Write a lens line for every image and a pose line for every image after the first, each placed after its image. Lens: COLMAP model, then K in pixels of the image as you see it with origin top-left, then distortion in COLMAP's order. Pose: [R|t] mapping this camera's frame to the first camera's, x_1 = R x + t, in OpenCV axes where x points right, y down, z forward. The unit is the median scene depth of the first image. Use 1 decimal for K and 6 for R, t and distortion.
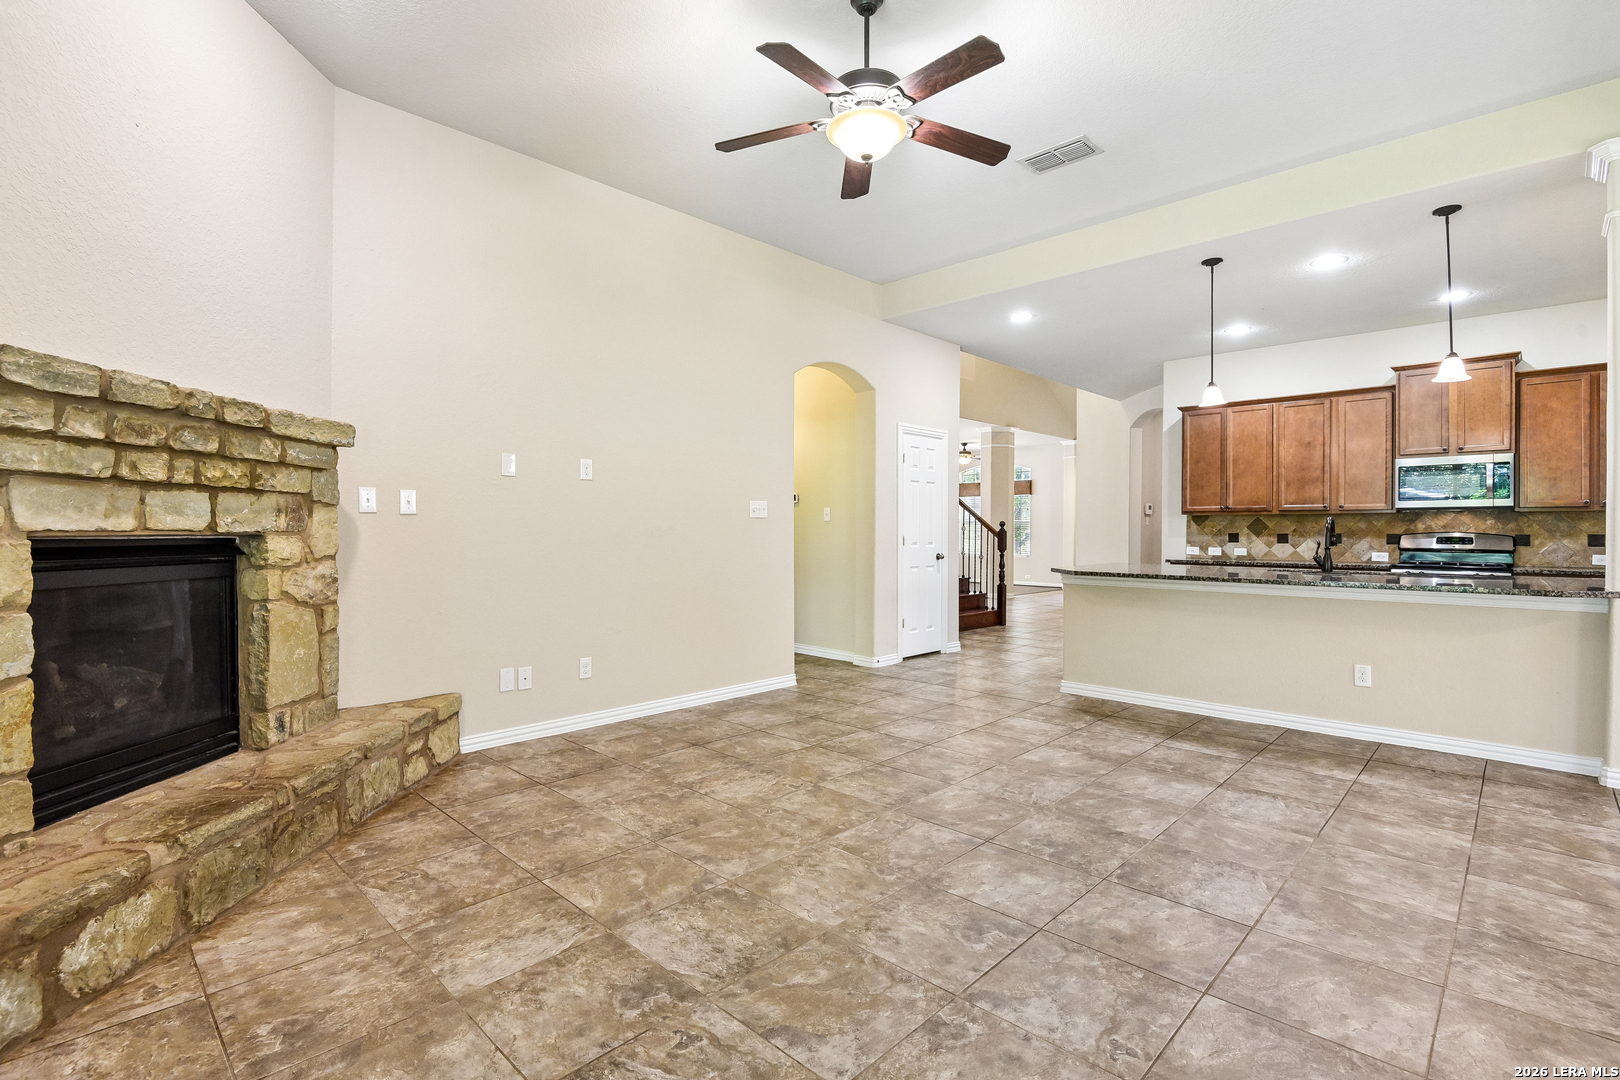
lens RADIAL K [[752.5, 0, 798.6], [0, 752.5, 534.2], [0, 0, 1]] dist [-0.003963, -0.008960]
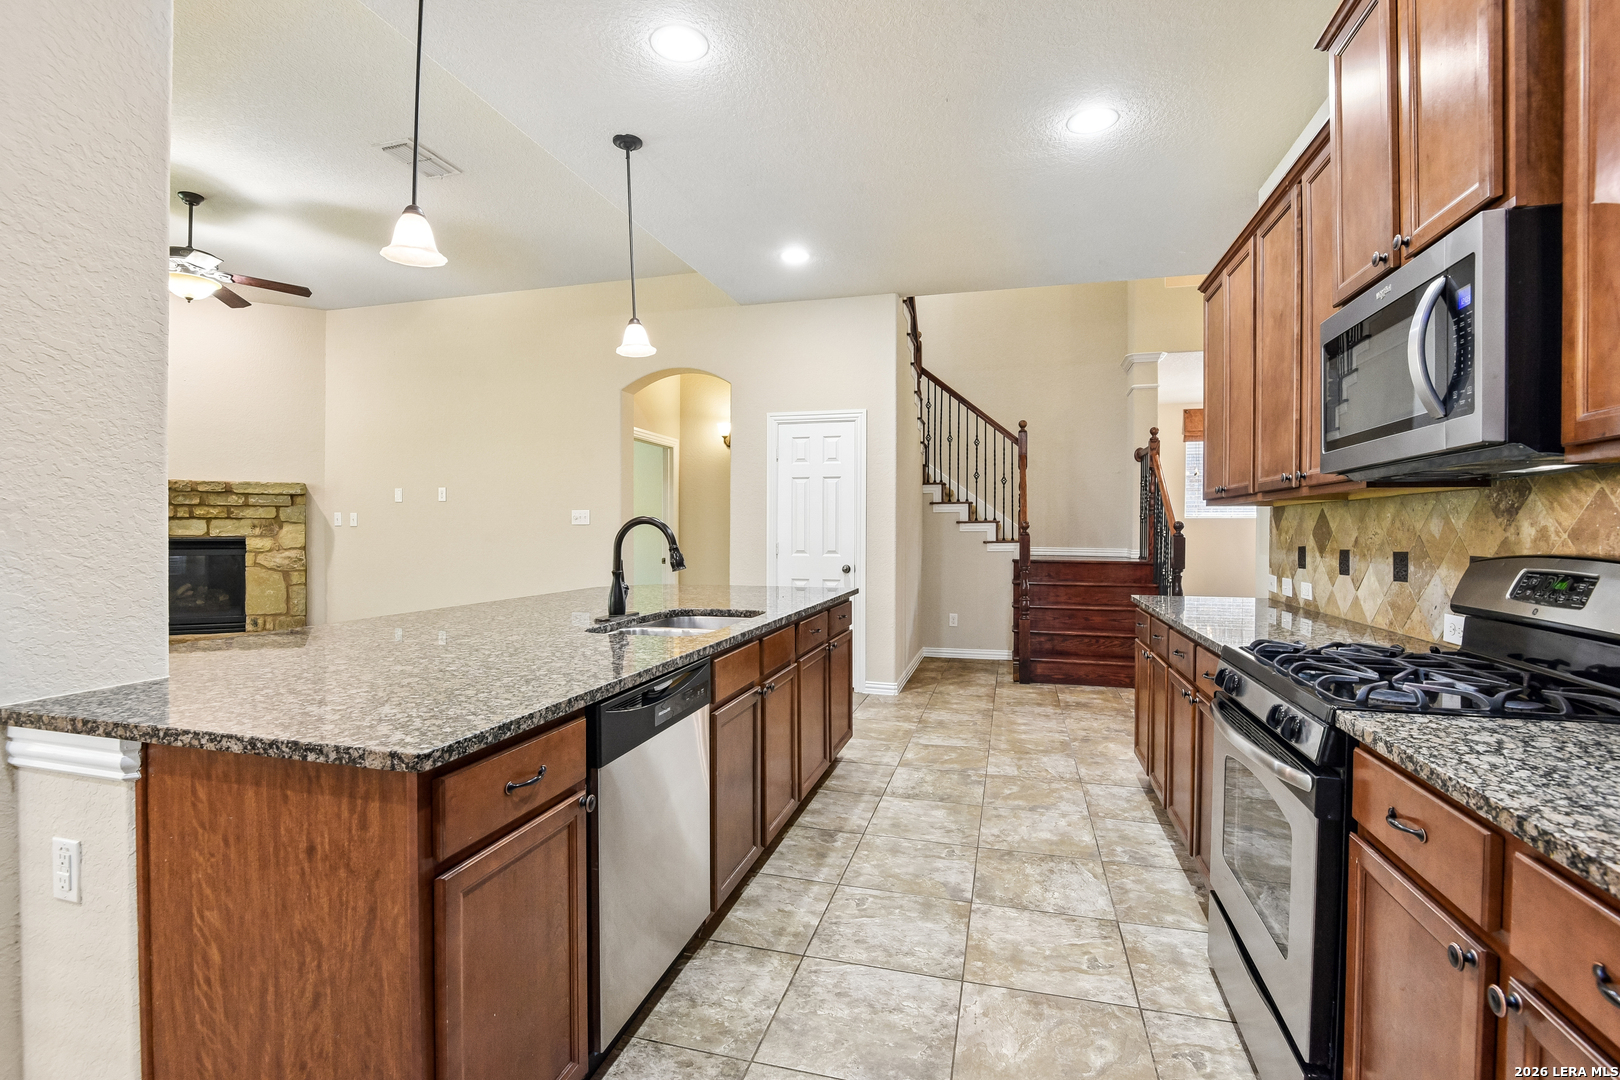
lens RADIAL K [[752.5, 0, 798.6], [0, 752.5, 534.2], [0, 0, 1]] dist [-0.003963, -0.008960]
pose [[0.484548, 0.003392, -0.874758, 2.126338], [-0.005117, 0.999986, 0.001043, -0.019855], [0.874750, 0.003971, 0.484559, 1.402695]]
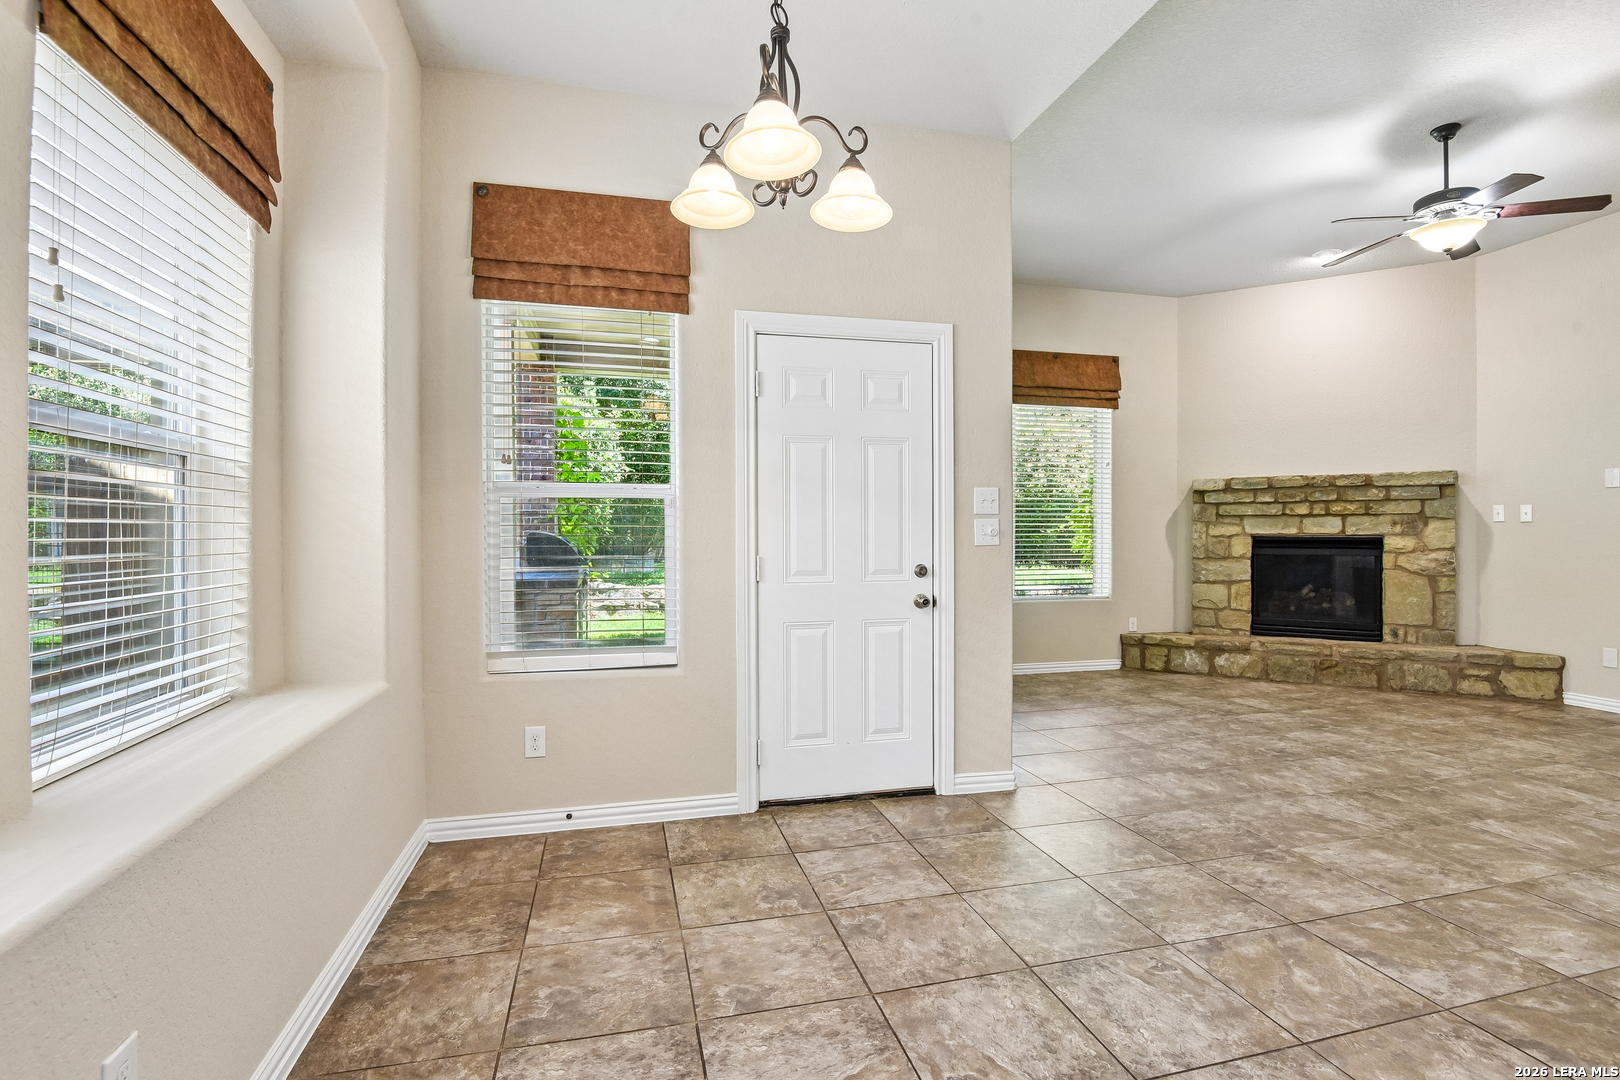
lens RADIAL K [[757.8, 0, 810.0], [0, 757.8, 540.0], [0, 0, 1]] dist [-0.012652, -0.010446]
pose [[-0.521211, 0.003408, -0.853421, 1.845378], [-0.004007, 0.999971, 0.006441, 0.005506], [0.853419, 0.006776, -0.521182, 0.755194]]
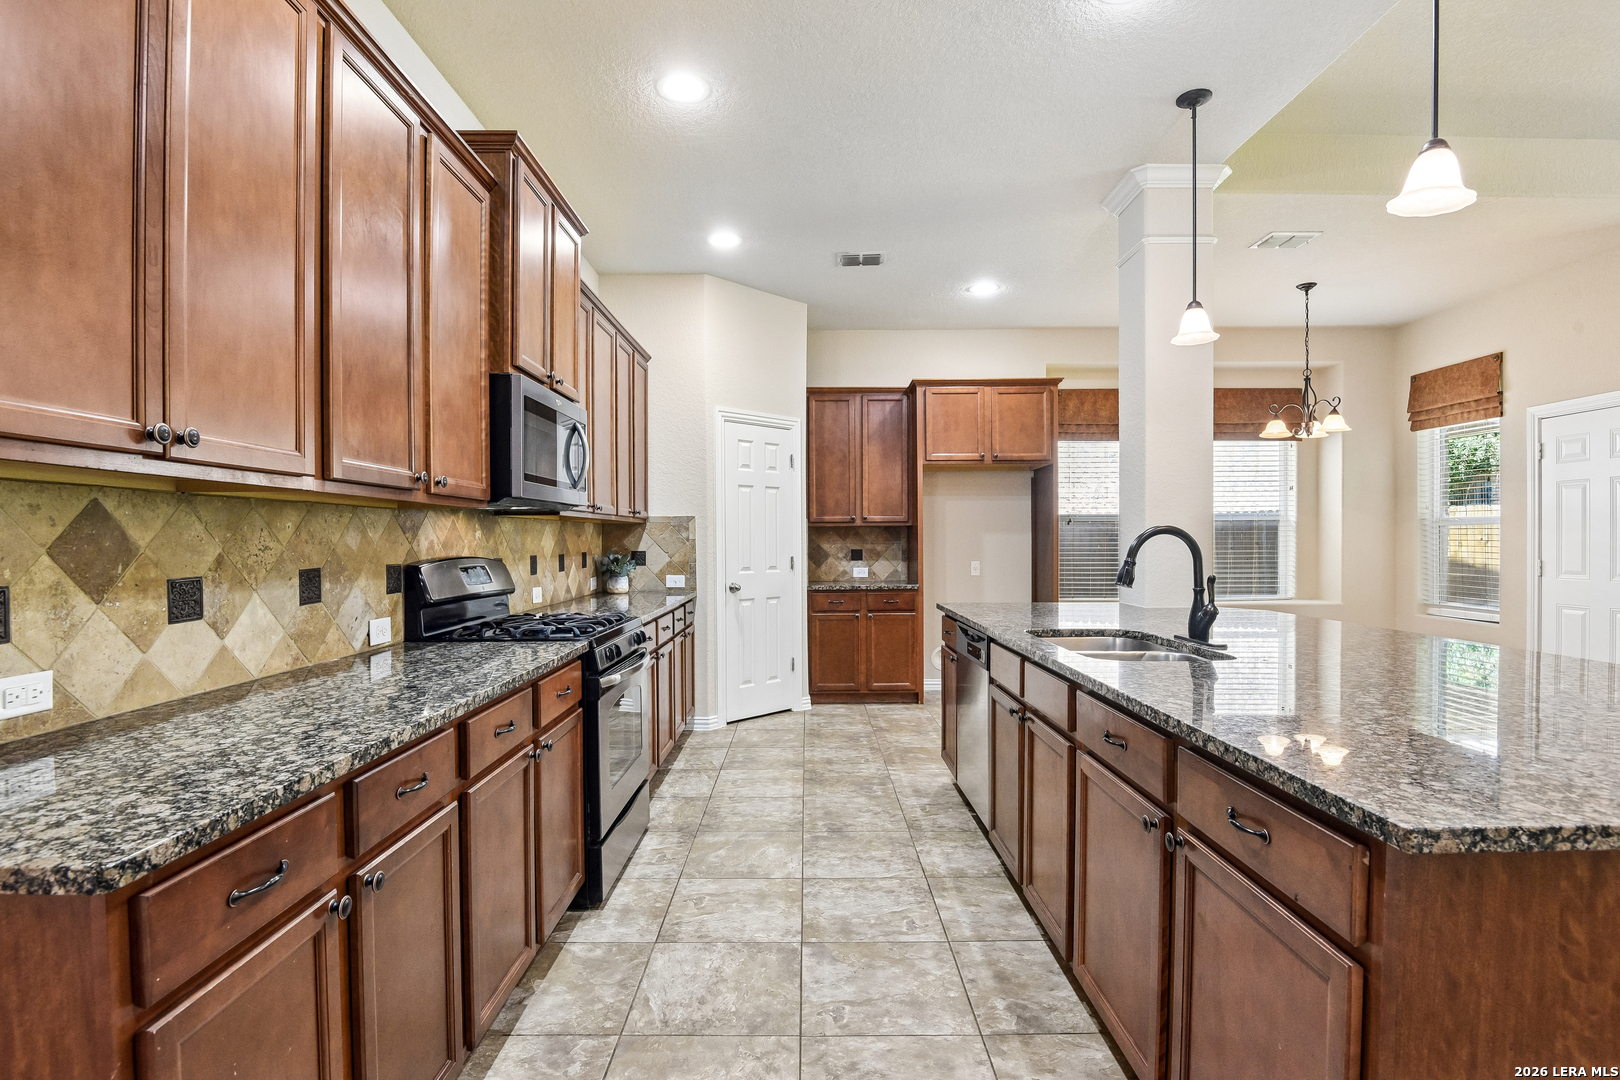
lens RADIAL K [[757.9, 0, 783.9], [0, 757.9, 544.5], [0, 0, 1]] dist [-0.018272, -0.001959]
pose [[-0.684939, -0.004487, 0.728587, 0.890240], [0.006559, 0.999903, 0.012324, -0.031572], [-0.728571, 0.013220, -0.684843, 2.562617]]
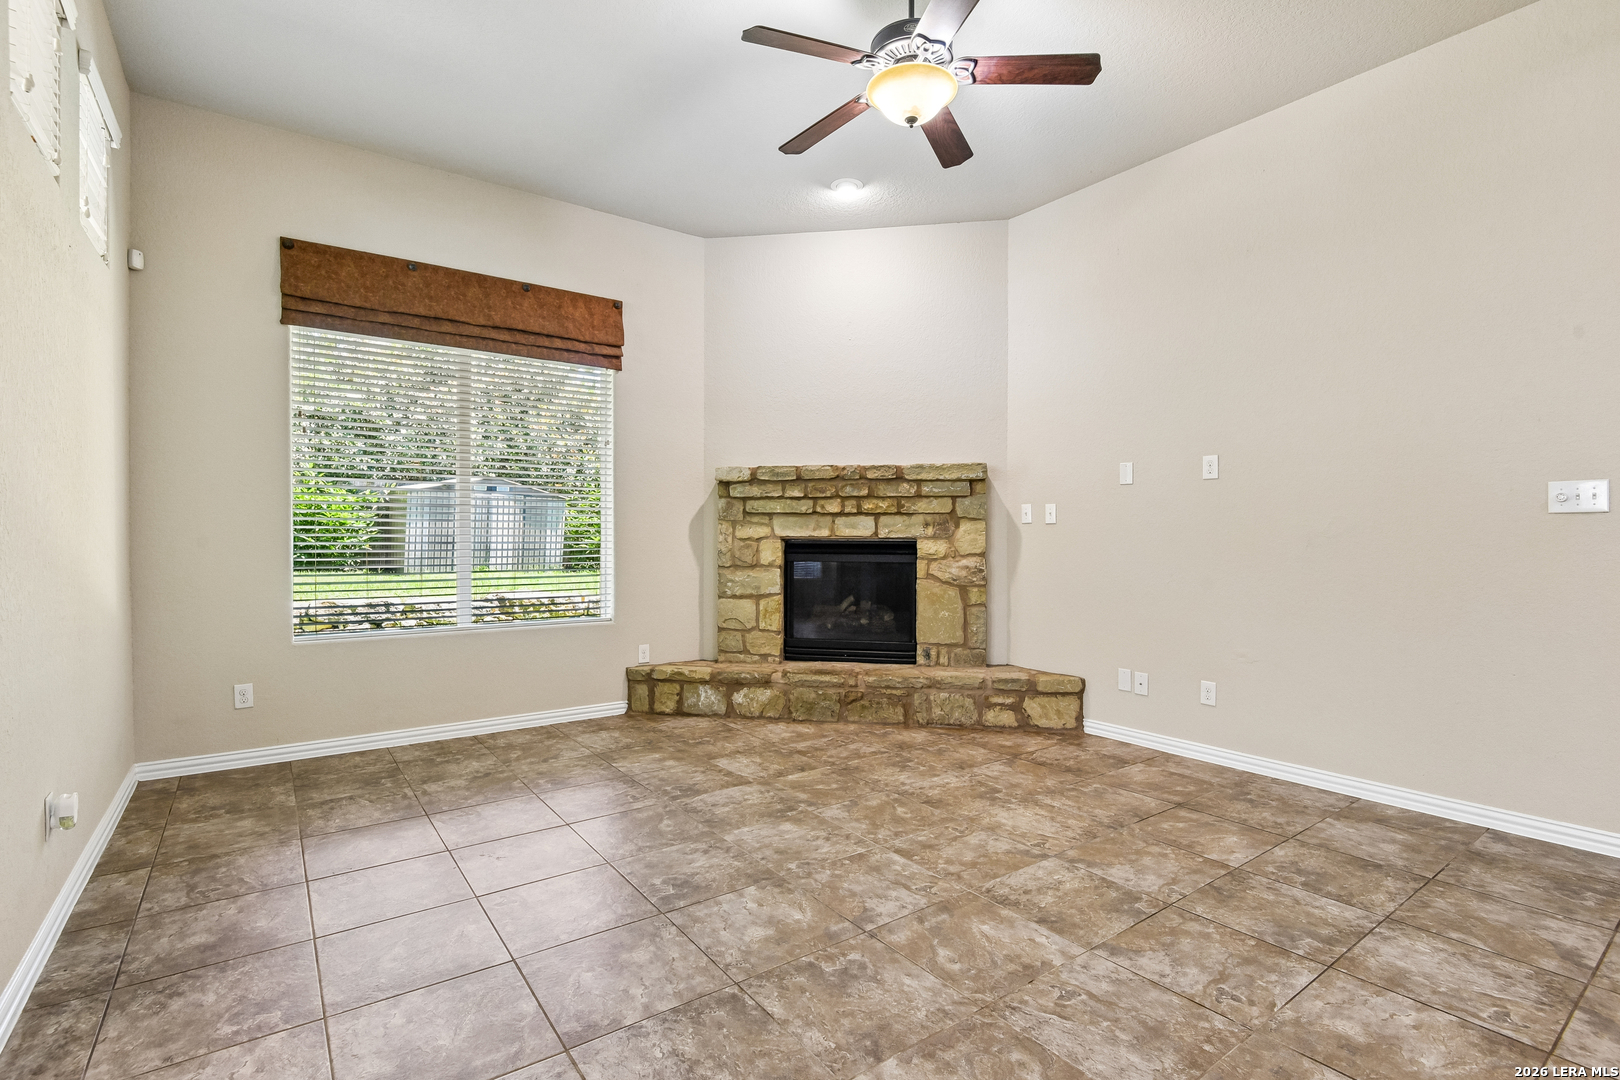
lens RADIAL K [[754.0, 0, 807.8], [0, 754.0, 539.3], [0, 0, 1]] dist [-0.000709, -0.009477]
pose [[-0.163037, 0.002701, -0.986616, 1.034146], [-0.006926, 0.999968, 0.003882, -0.003463], [0.986596, 0.007467, -0.163013, 1.063794]]
